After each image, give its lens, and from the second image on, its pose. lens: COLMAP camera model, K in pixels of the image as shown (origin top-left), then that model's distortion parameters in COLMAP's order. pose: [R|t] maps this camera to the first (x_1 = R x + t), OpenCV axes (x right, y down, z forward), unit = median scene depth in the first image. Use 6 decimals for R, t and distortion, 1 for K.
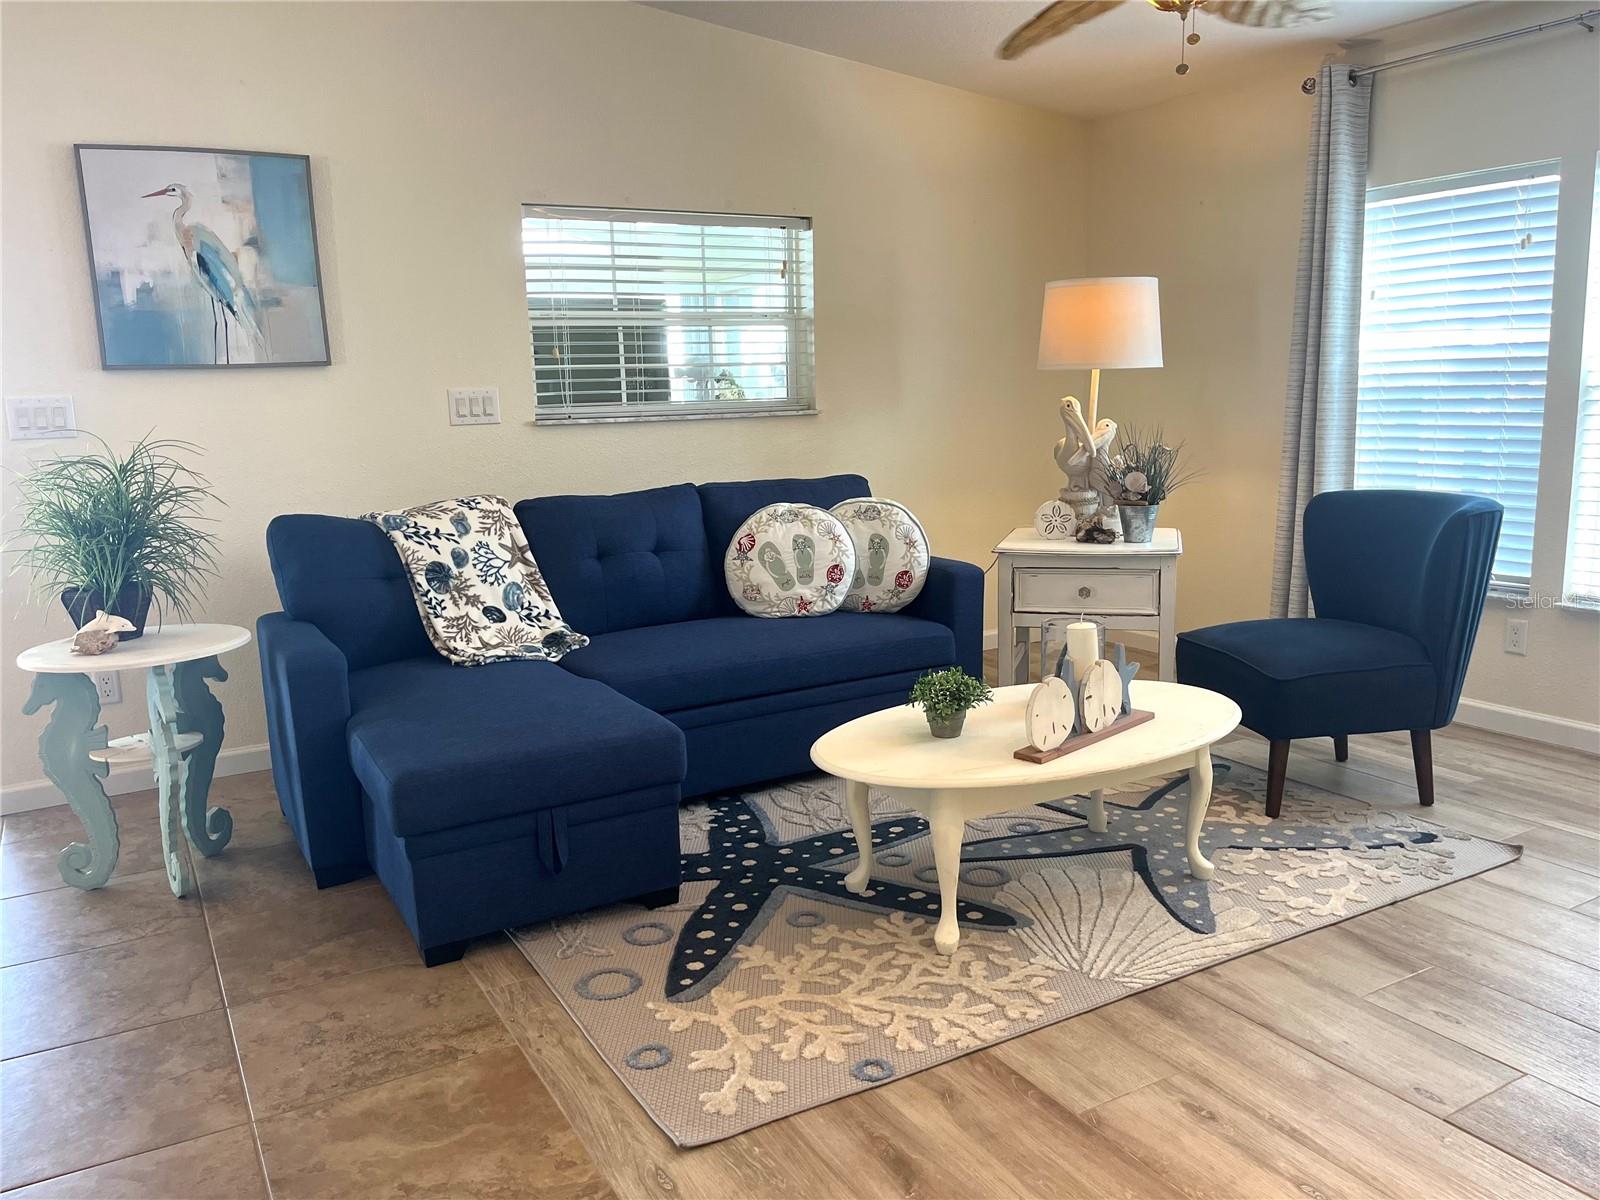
lens RADIAL K [[1208.0, 0, 789.8], [0, 1208.0, 597.5], [0, 0, 1]] dist [0.057634, -0.075233]
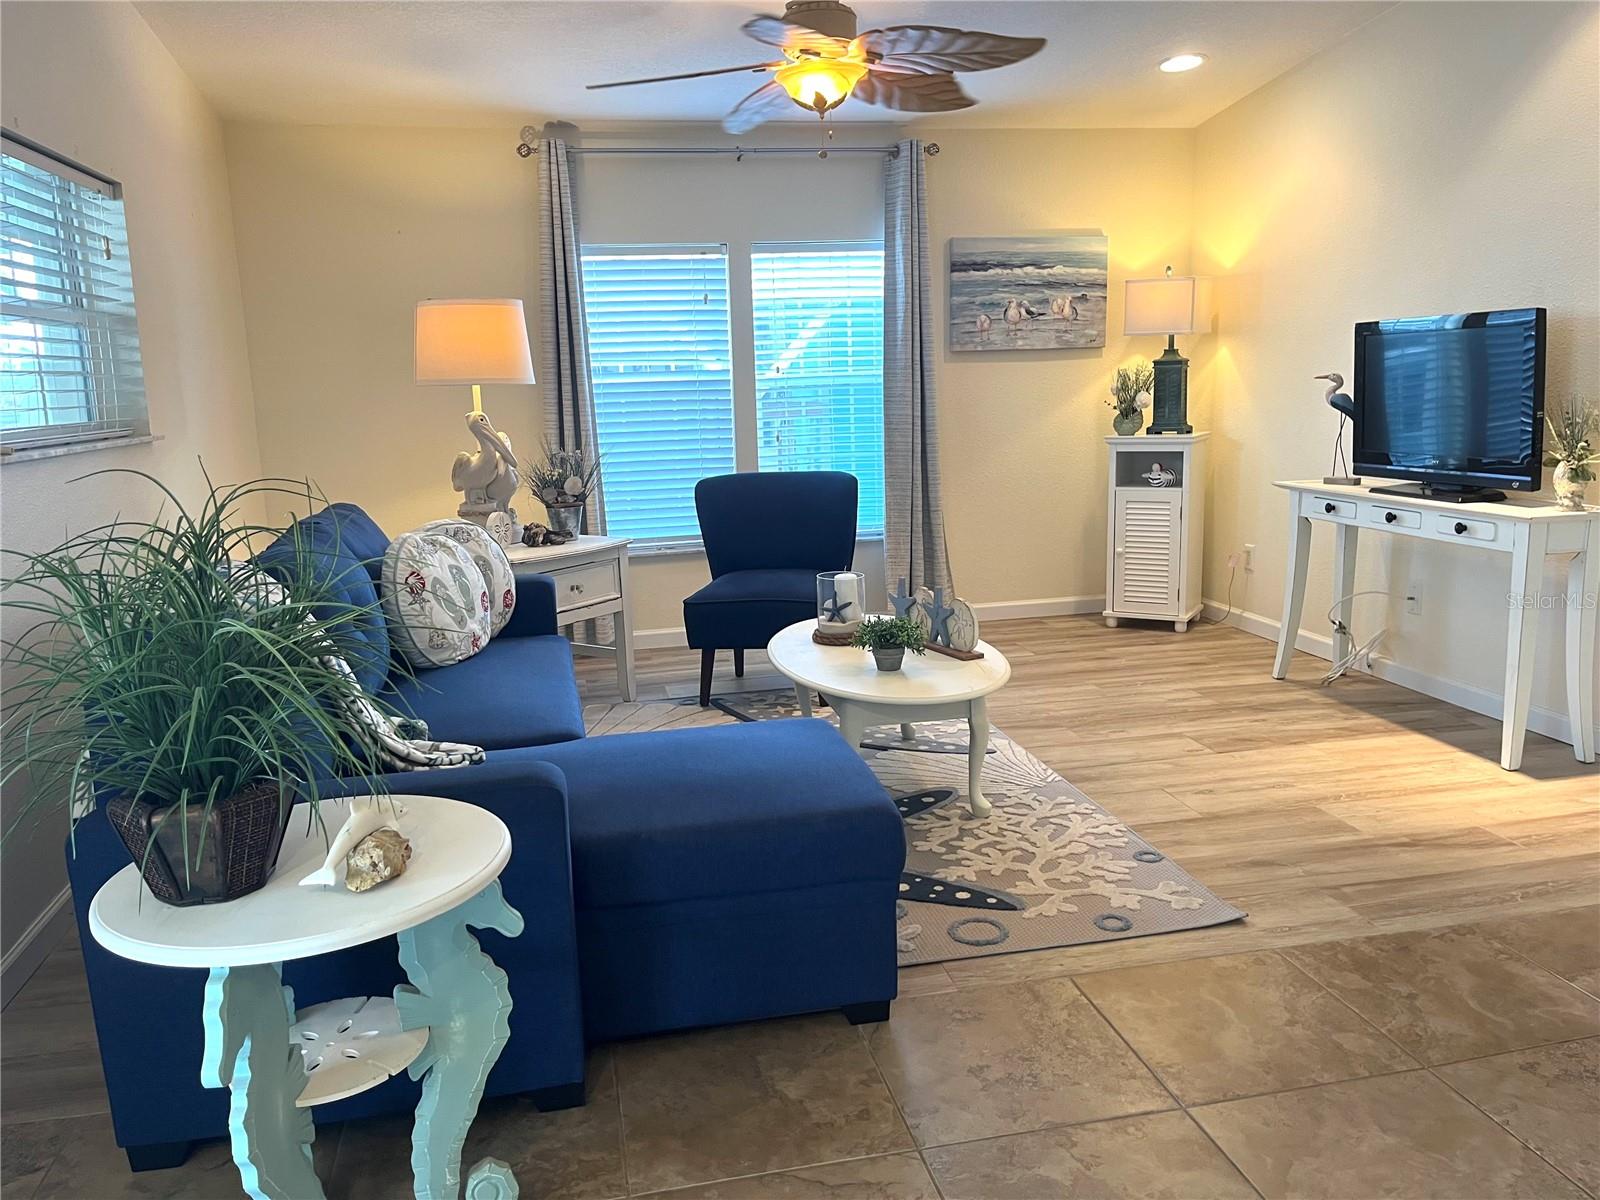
lens RADIAL K [[1208.0, 0, 794.1], [0, 1208.0, 592.0], [0, 0, 1]] dist [0.057634, -0.075233]
pose [[0.312441, -0.149931, 0.938031, -1.182769], [0.187750, 0.977733, 0.093740, -0.109375], [-0.931198, 0.146827, 0.333633, 0.759442]]
